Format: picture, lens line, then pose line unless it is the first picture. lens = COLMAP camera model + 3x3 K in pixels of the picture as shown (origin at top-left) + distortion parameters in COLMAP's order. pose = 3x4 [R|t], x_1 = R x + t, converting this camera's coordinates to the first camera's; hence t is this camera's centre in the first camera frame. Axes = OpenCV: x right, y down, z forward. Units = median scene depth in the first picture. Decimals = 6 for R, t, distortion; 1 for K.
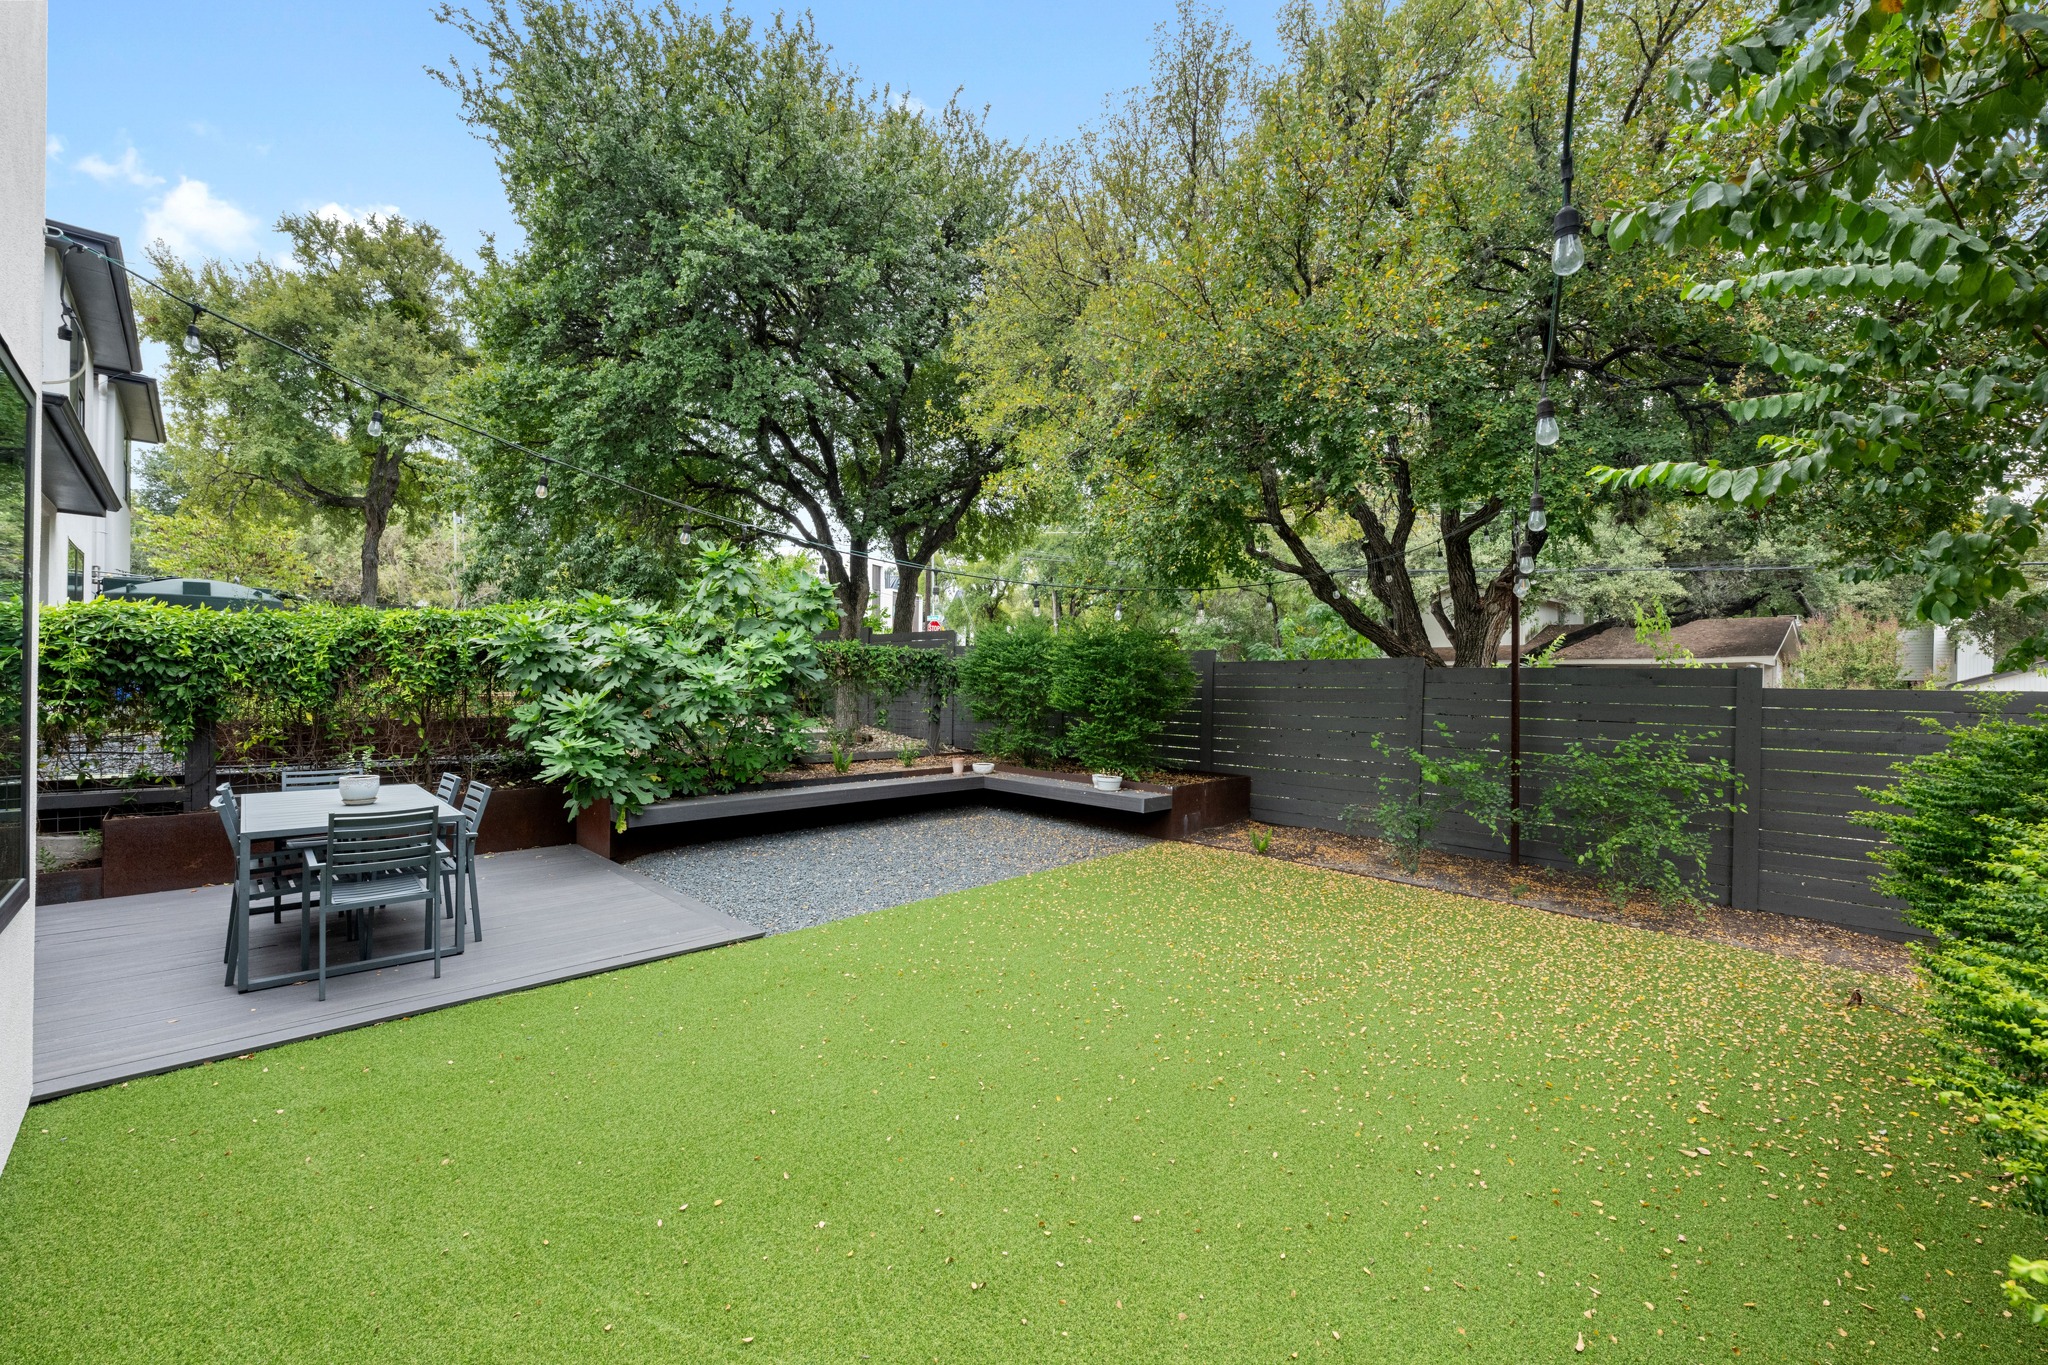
lens RADIAL K [[821.1, 0, 1020.1], [0, 821.1, 684.3], [0, 0, 1]] dist [0.009844, 0.001061]
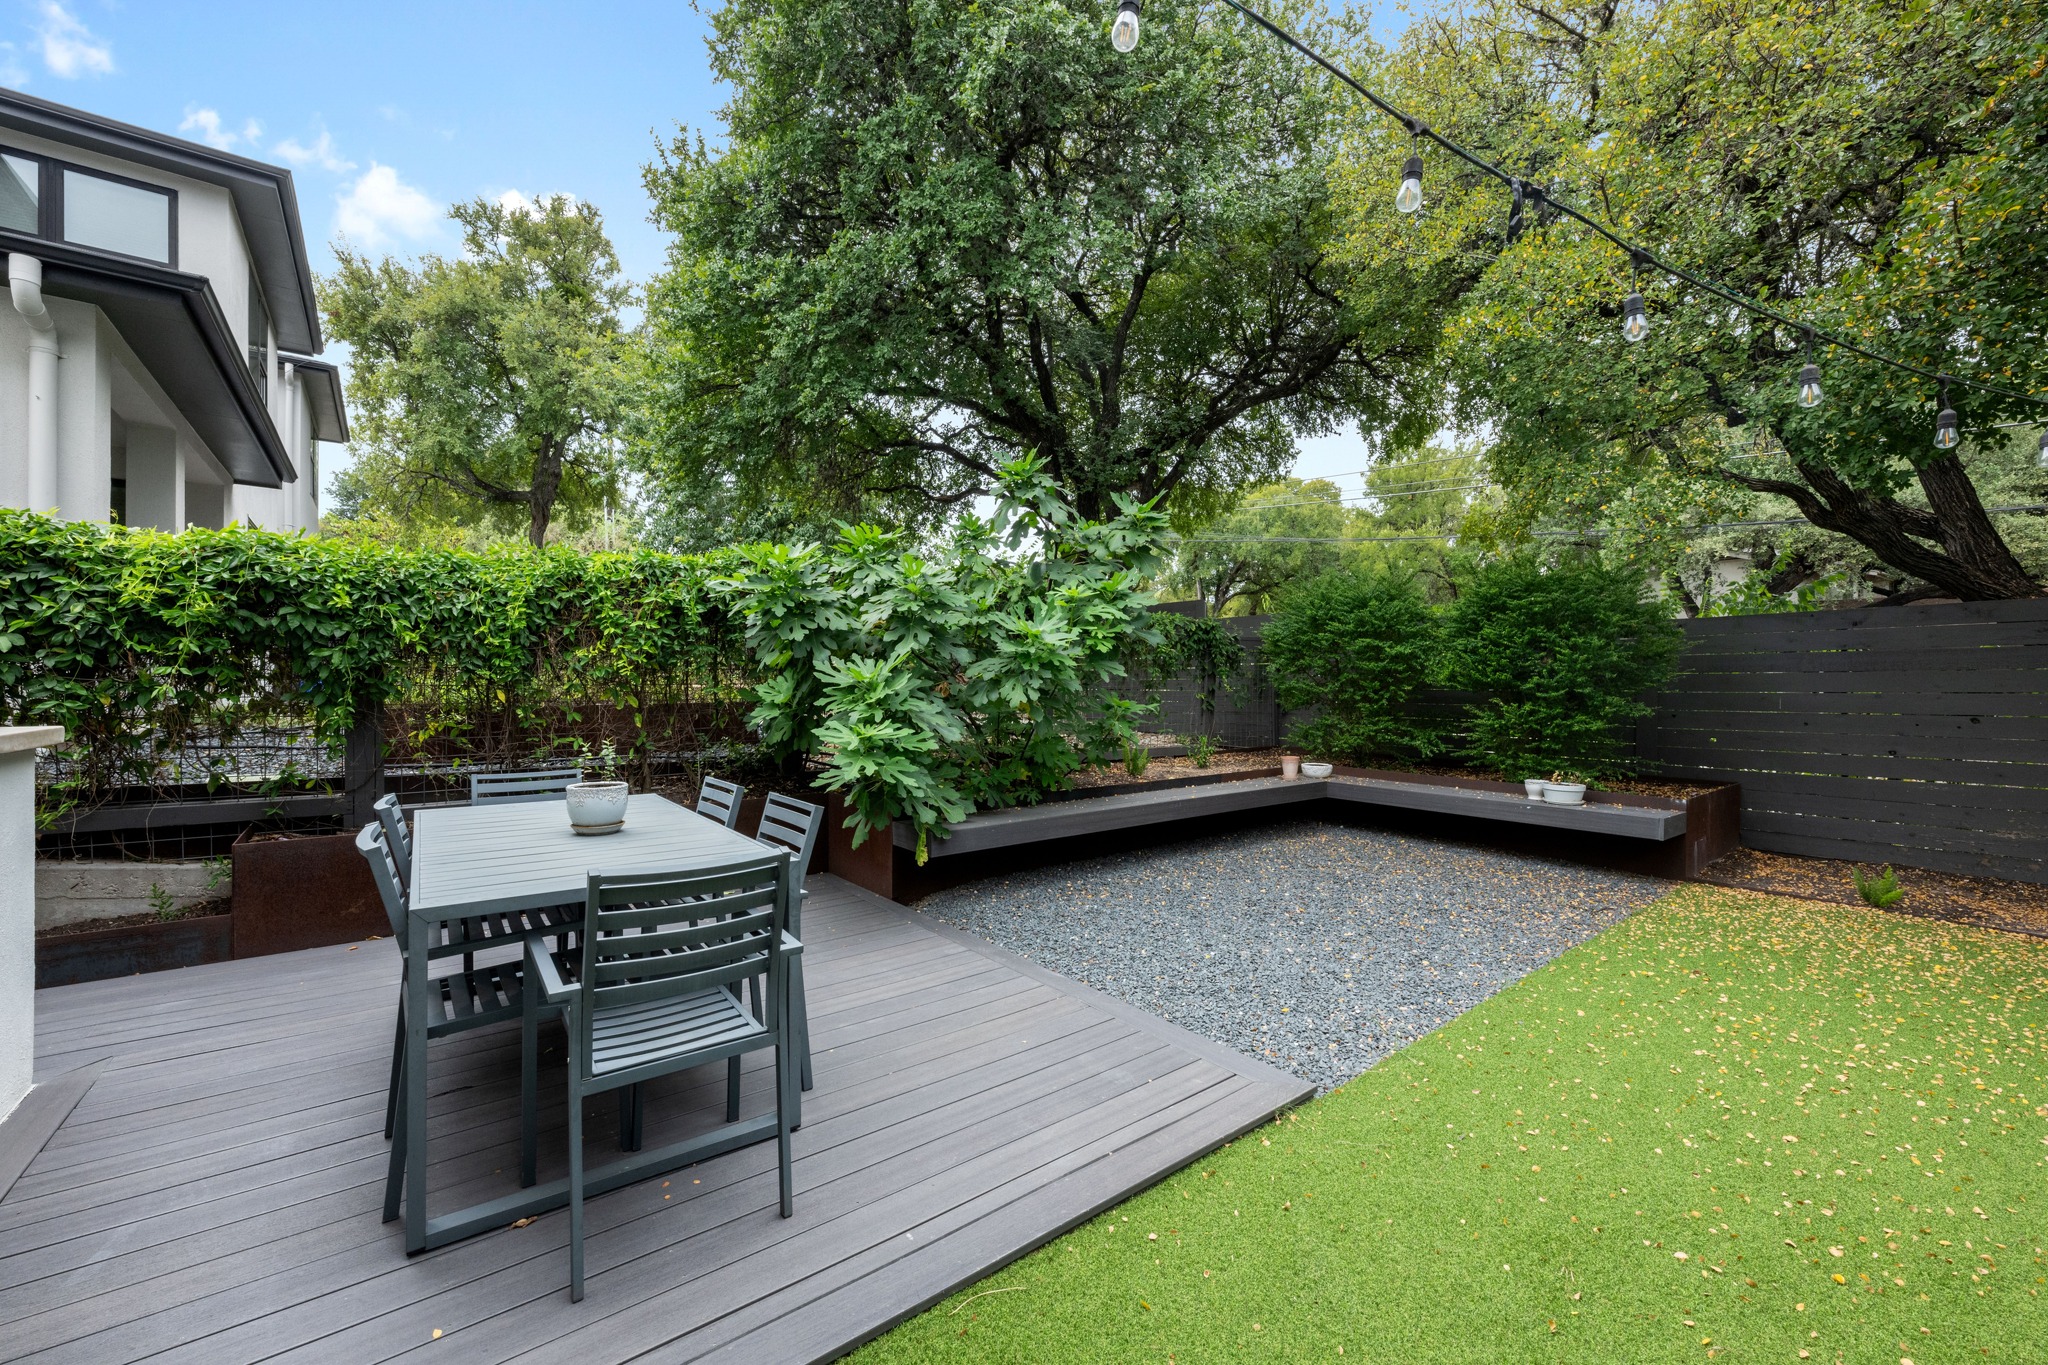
lens RADIAL K [[821.1, 0, 1029.7], [0, 821.1, 682.9], [0, 0, 1]] dist [0.009844, 0.001061]
pose [[0.993052, -0.009515, -0.117292, -0.293355], [0.009353, 0.999954, -0.001926, 0.030549], [0.117305, 0.000815, 0.993096, 0.315675]]
